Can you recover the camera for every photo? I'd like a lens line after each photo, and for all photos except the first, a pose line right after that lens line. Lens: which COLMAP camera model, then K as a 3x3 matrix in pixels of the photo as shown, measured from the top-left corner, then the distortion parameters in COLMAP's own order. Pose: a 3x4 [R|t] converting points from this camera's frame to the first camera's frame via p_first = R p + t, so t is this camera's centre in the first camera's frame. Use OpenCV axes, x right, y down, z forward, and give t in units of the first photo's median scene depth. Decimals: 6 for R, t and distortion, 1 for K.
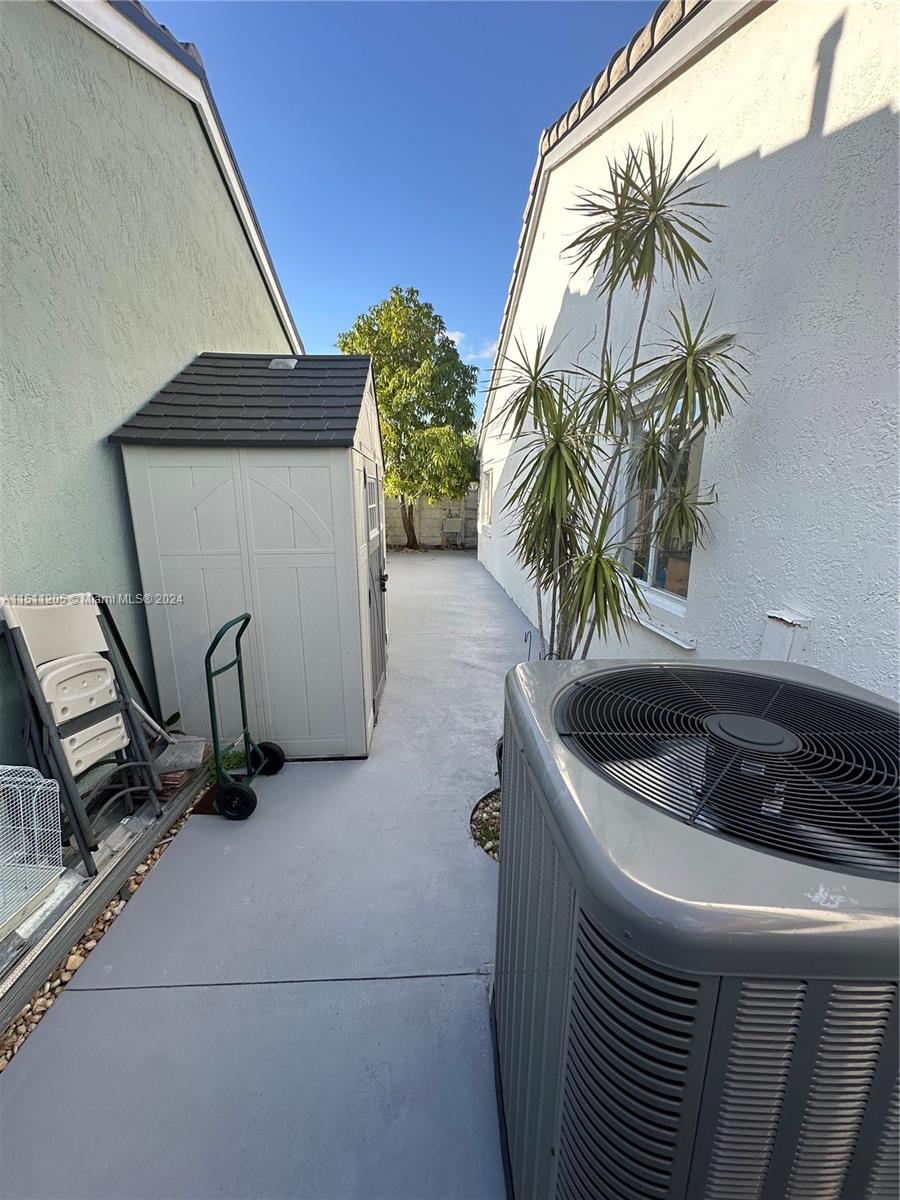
lens RADIAL K [[479.1, 0, 449.5], [0, 479.1, 601.3], [0, 0, 1]] dist [-0.000716, -0.000040]
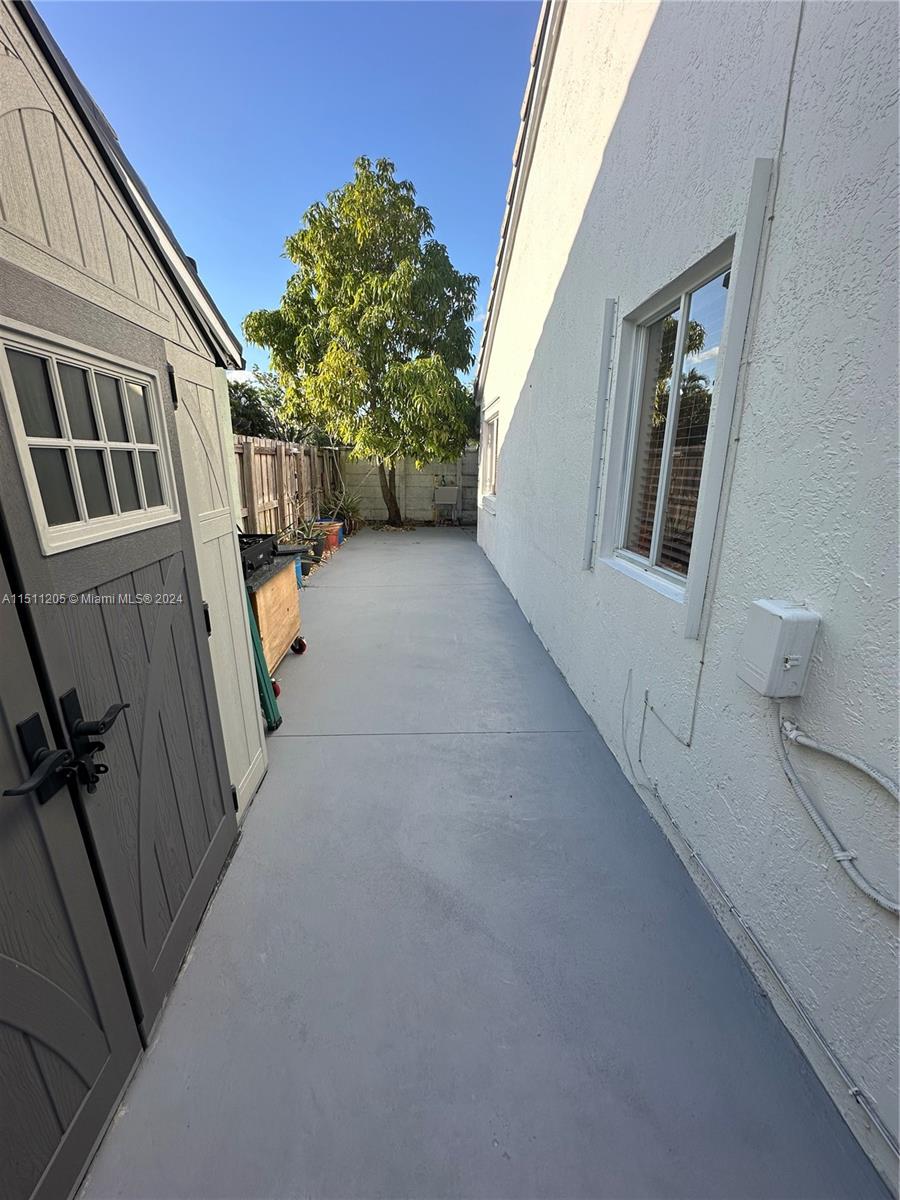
lens RADIAL K [[479.1, 0, 452.0], [0, 479.1, 598.6], [0, 0, 1]] dist [-0.000716, -0.000040]
pose [[0.999990, -0.004335, -0.001007, 0.019456], [0.004387, 0.998195, 0.059890, -0.043147], [0.000745, -0.059894, 0.998204, 0.241573]]
